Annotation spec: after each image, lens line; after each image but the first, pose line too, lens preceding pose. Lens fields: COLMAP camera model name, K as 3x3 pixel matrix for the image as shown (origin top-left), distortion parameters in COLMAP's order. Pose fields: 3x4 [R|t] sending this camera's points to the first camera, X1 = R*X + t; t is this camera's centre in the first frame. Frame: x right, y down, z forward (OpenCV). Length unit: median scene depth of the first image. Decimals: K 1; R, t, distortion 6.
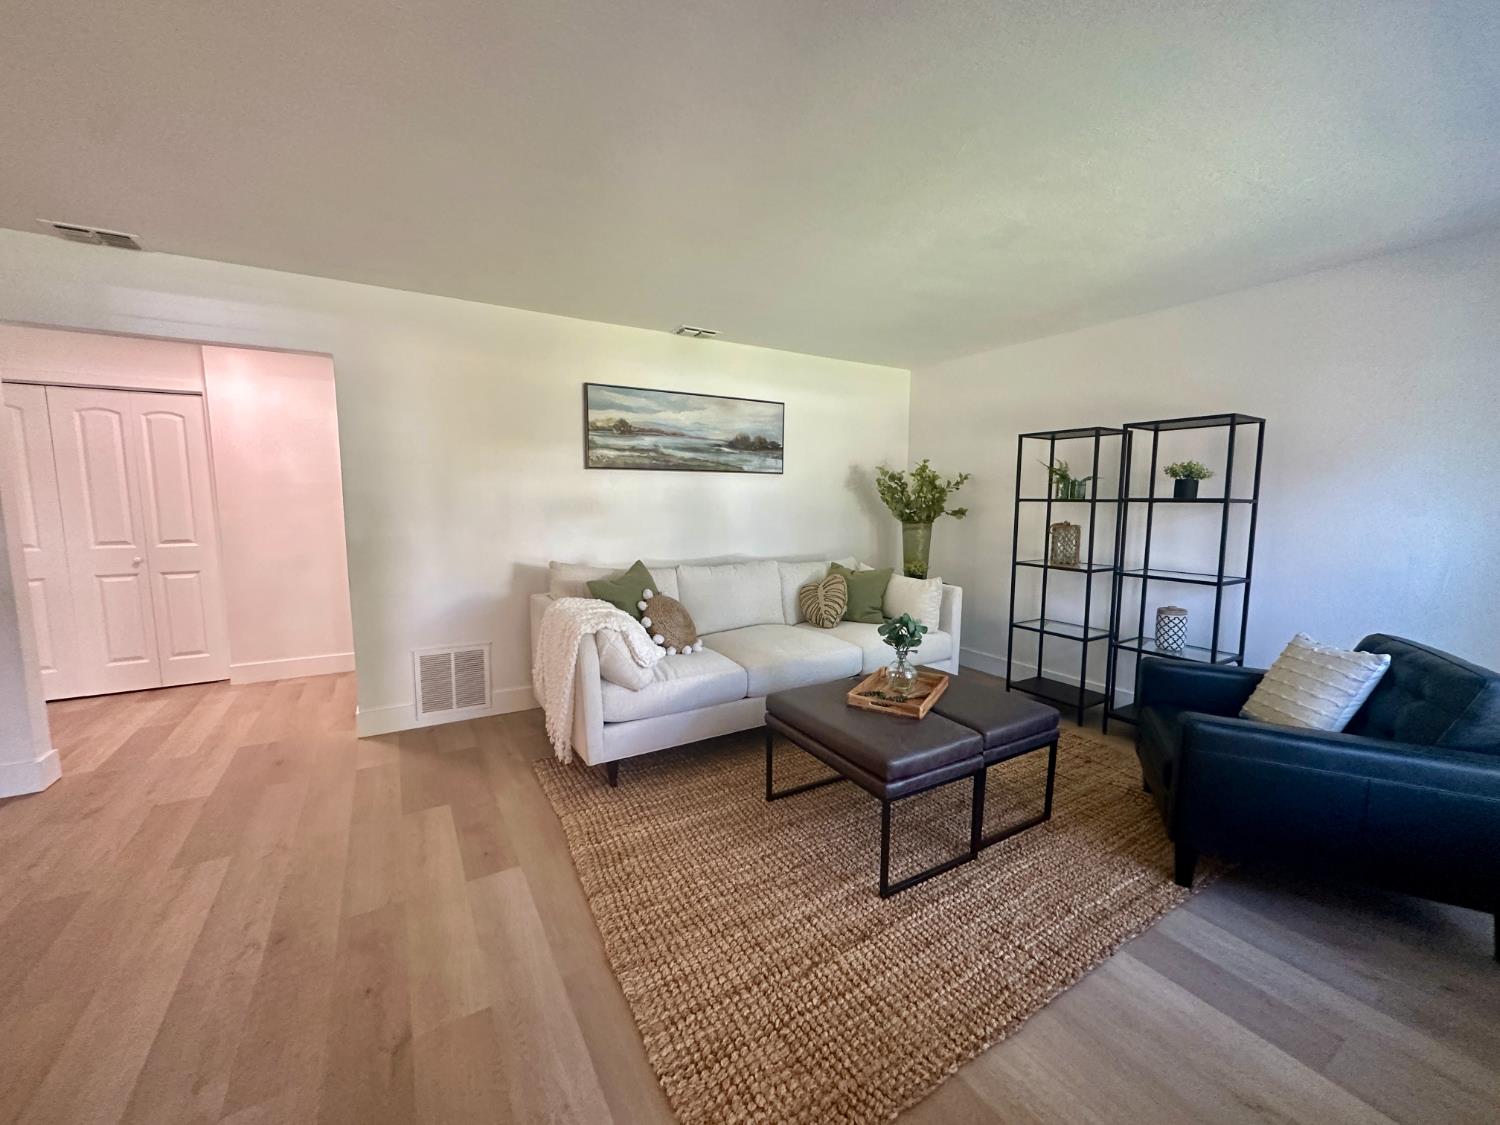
lens RADIAL K [[597.1, 0, 747.5], [0, 597.1, 562.8], [0, 0, 1]] dist [-0.000158, -0.000028]
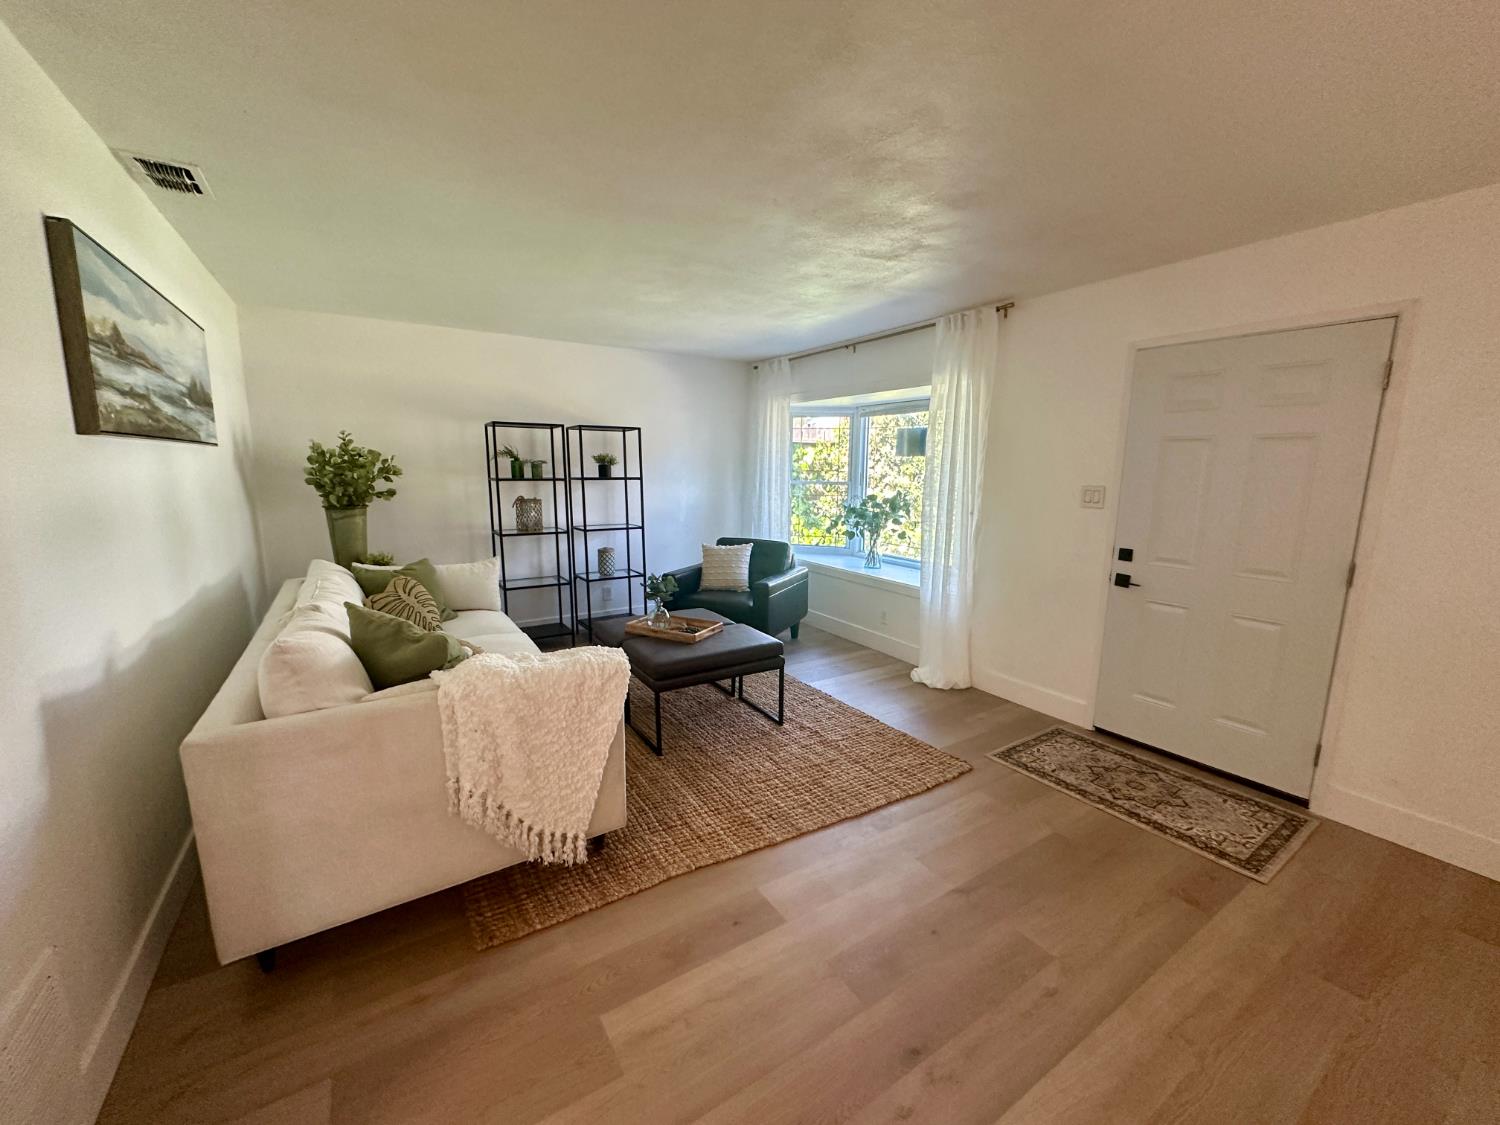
lens RADIAL K [[597.1, 0, 747.5], [0, 597.1, 562.8], [0, 0, 1]] dist [-0.000158, -0.000028]
pose [[-0.026483, -0.164613, 0.986003, -0.815965], [0.098754, 0.981093, 0.166446, -0.107466], [-0.994759, 0.101780, -0.009726, 0.640520]]
